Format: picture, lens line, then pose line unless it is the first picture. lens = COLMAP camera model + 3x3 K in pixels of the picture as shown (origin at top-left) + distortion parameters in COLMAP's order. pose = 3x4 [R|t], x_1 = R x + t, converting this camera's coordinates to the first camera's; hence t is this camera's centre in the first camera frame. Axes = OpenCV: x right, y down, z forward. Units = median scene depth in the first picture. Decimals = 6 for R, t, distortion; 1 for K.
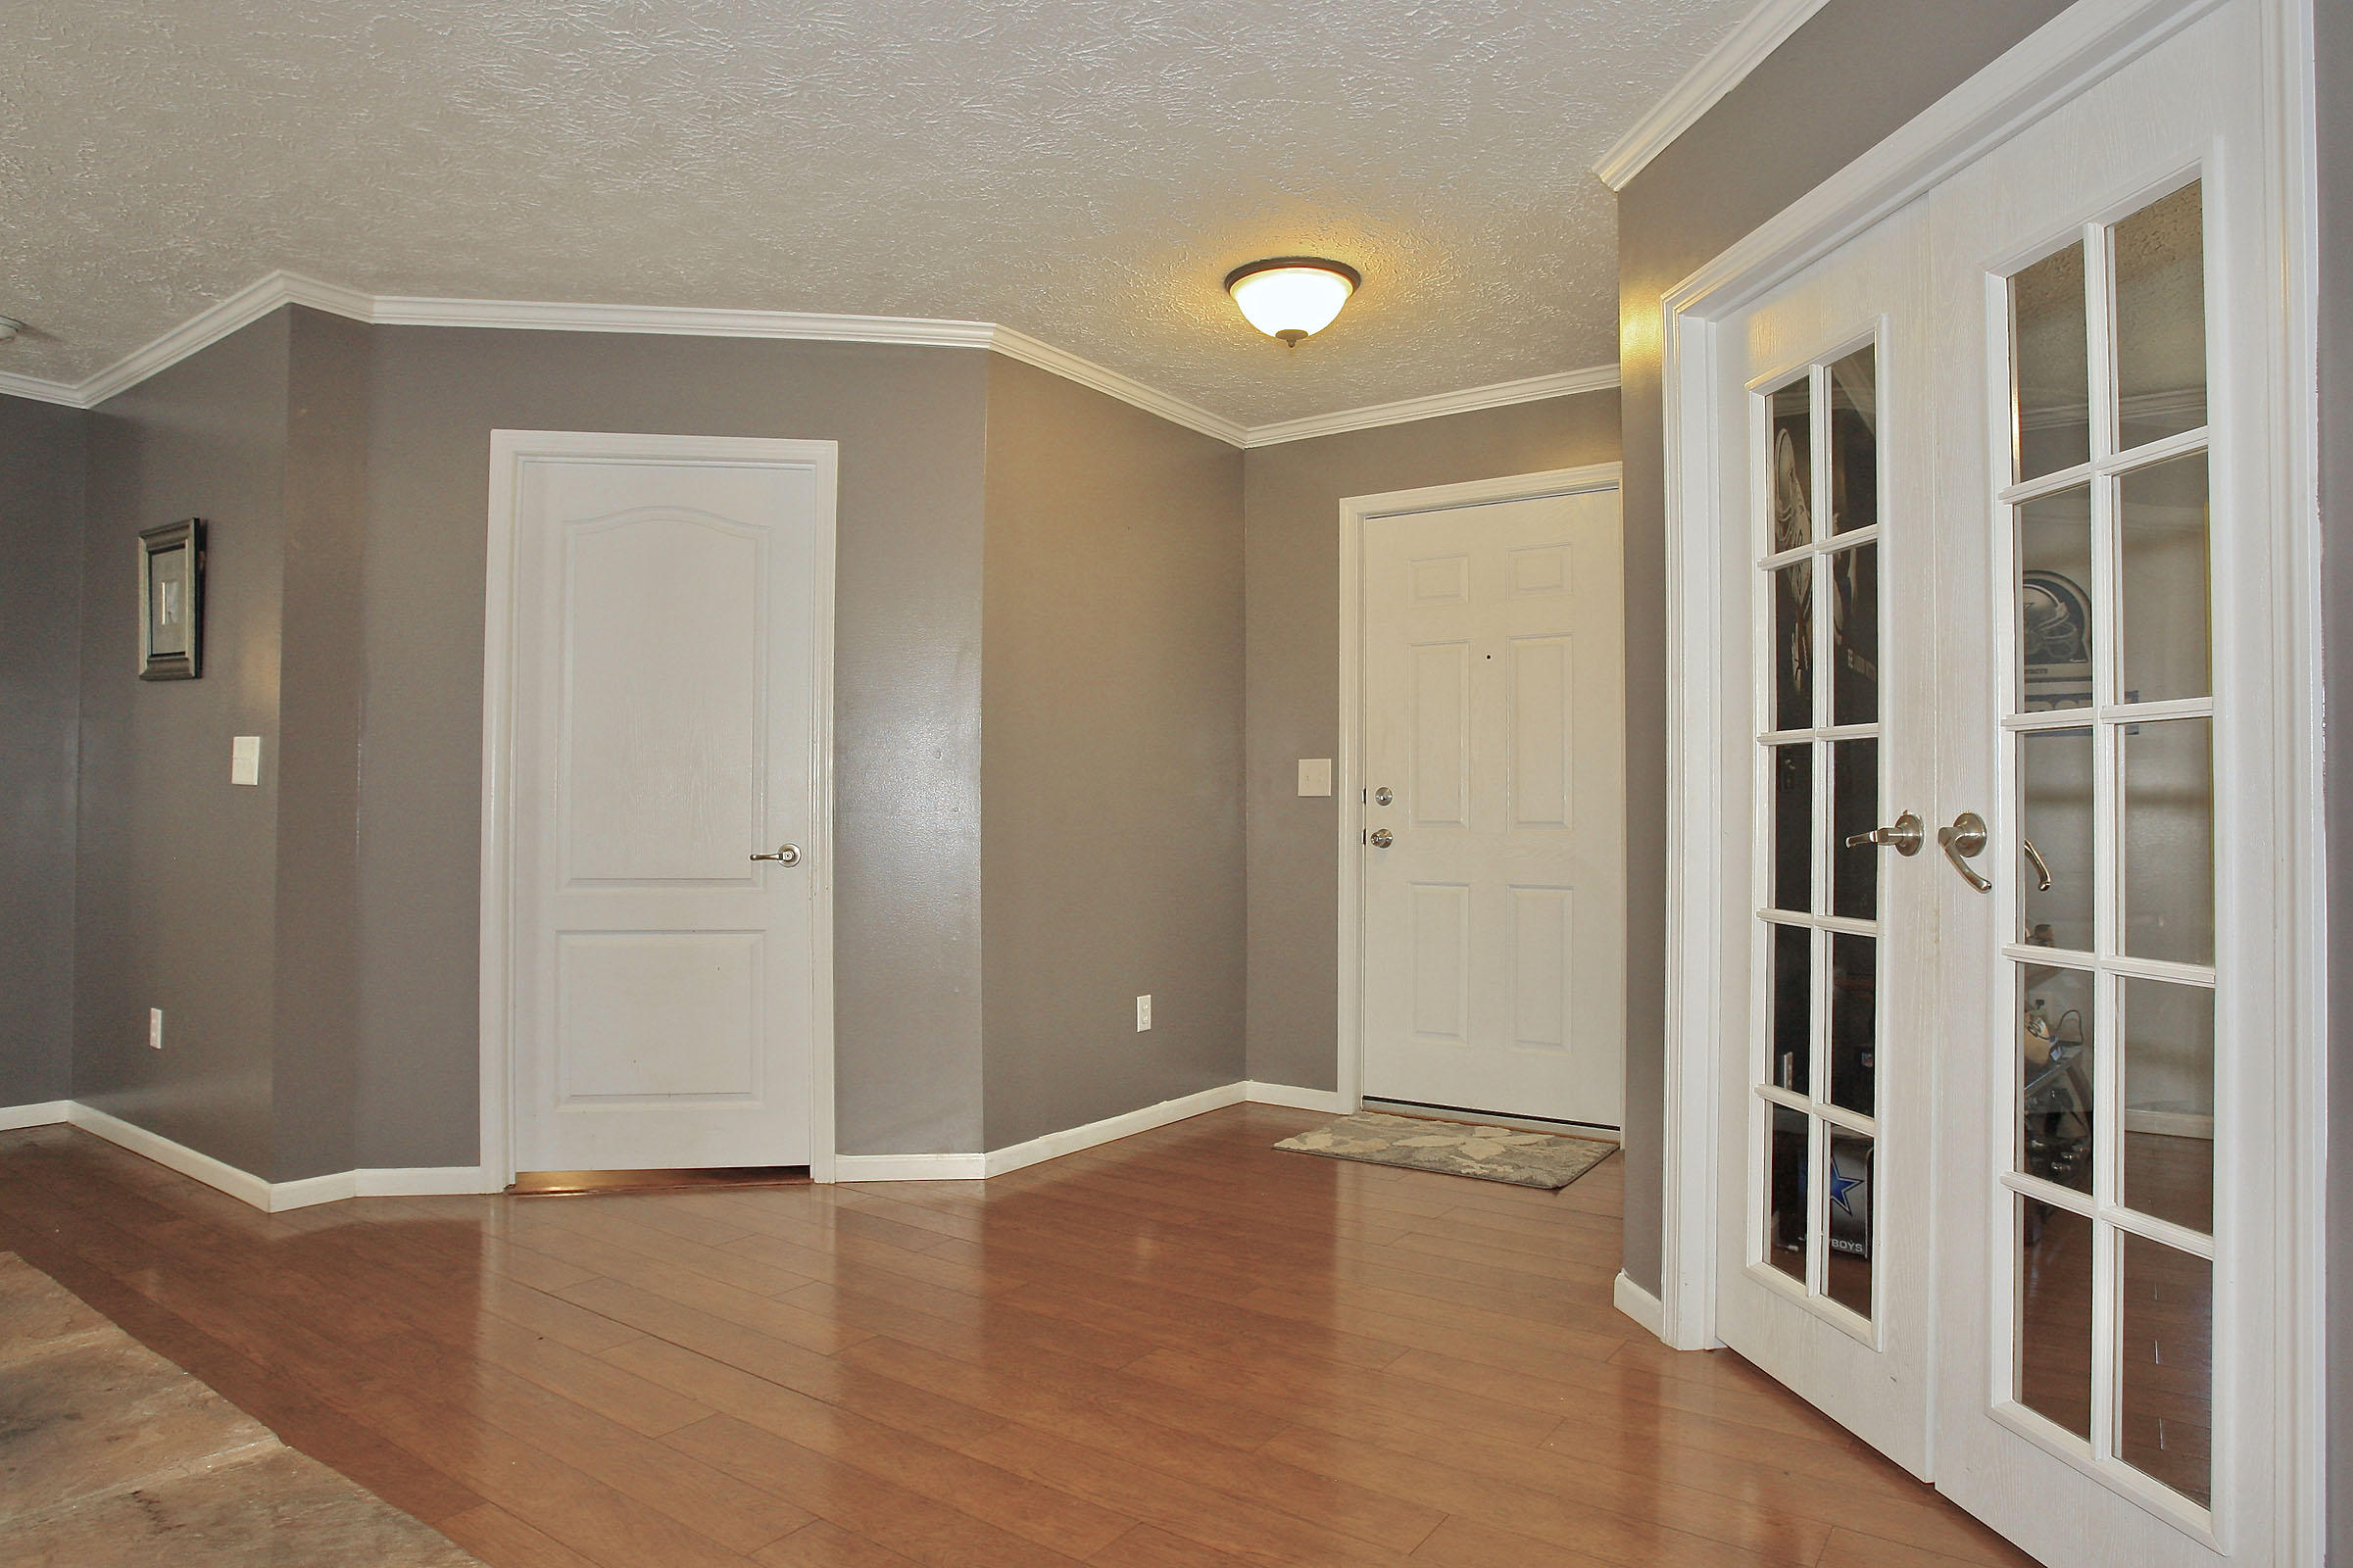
lens RADIAL K [[1401.8, 0, 1176.5], [0, 1401.8, 784.0], [0, 0, 1]] dist [-0.101107, 0.105732]
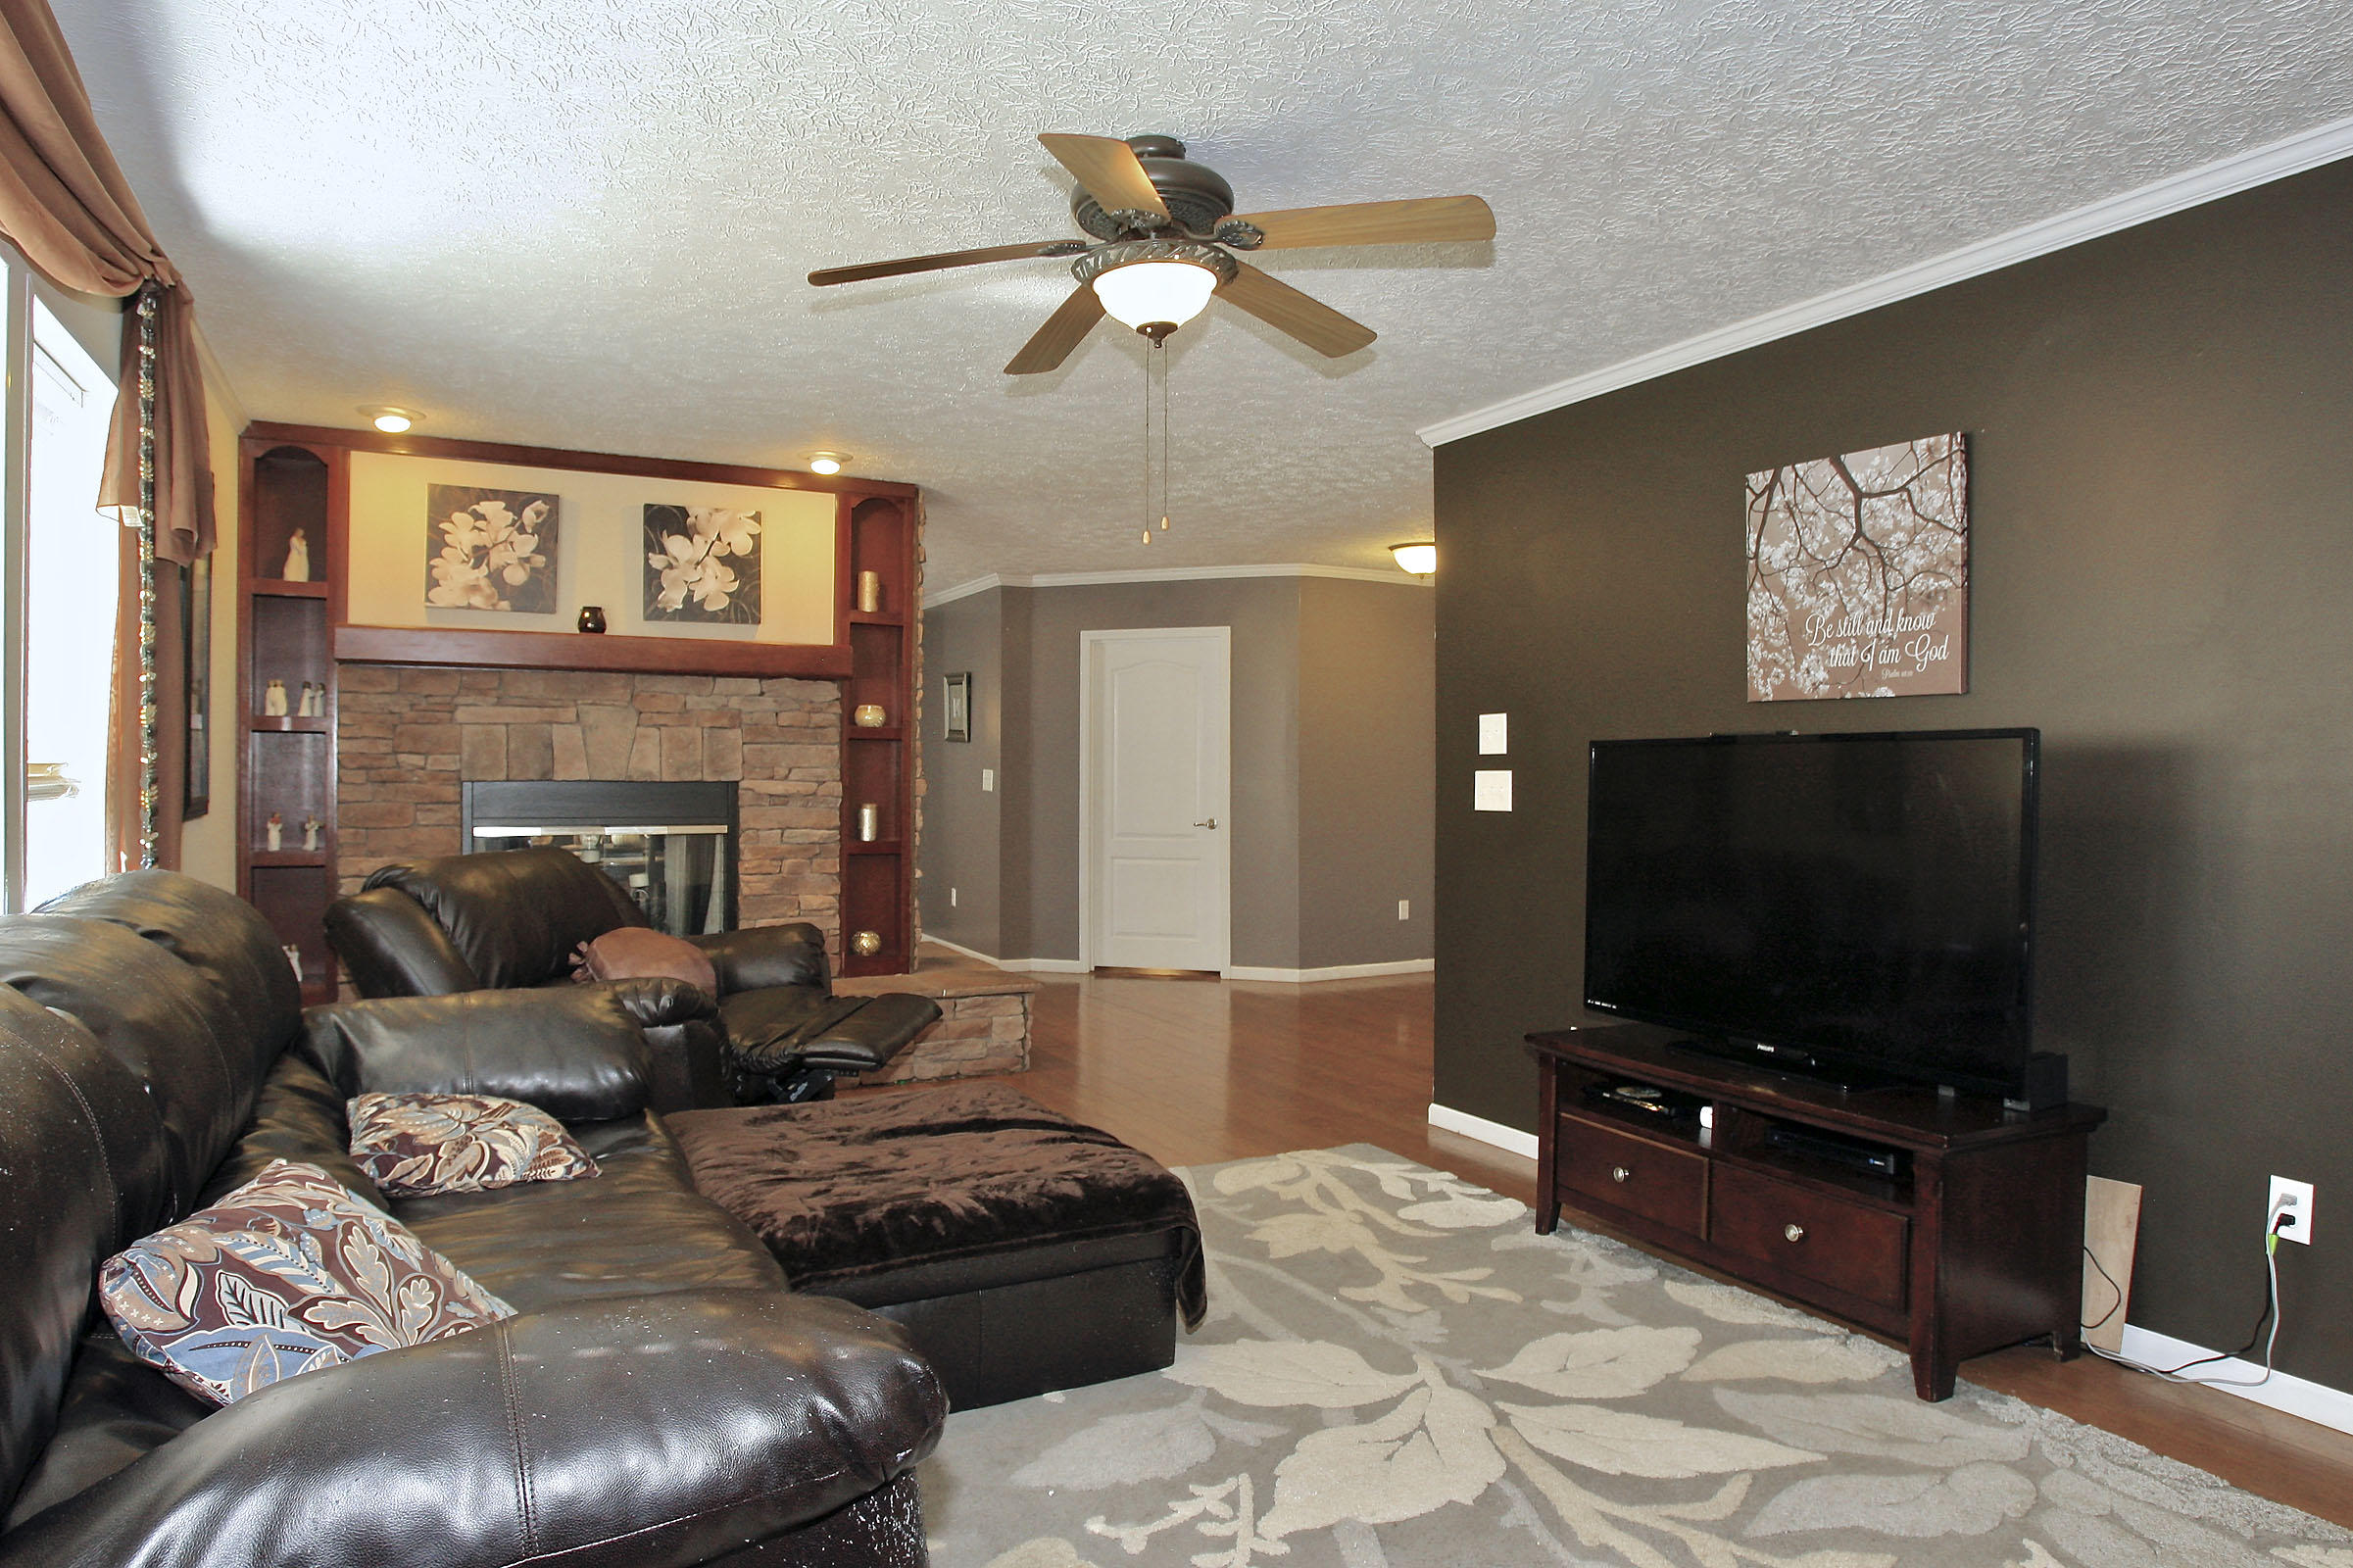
lens RADIAL K [[1374.8, 0, 1176.5], [0, 1374.8, 784.0], [0, 0, 1]] dist [-0.096523, 0.048290]
pose [[0.901772, -0.004143, -0.432192, 0.577209], [0.013492, 0.999737, 0.018568, -0.050118], [0.432002, -0.022576, 0.901590, -0.905414]]
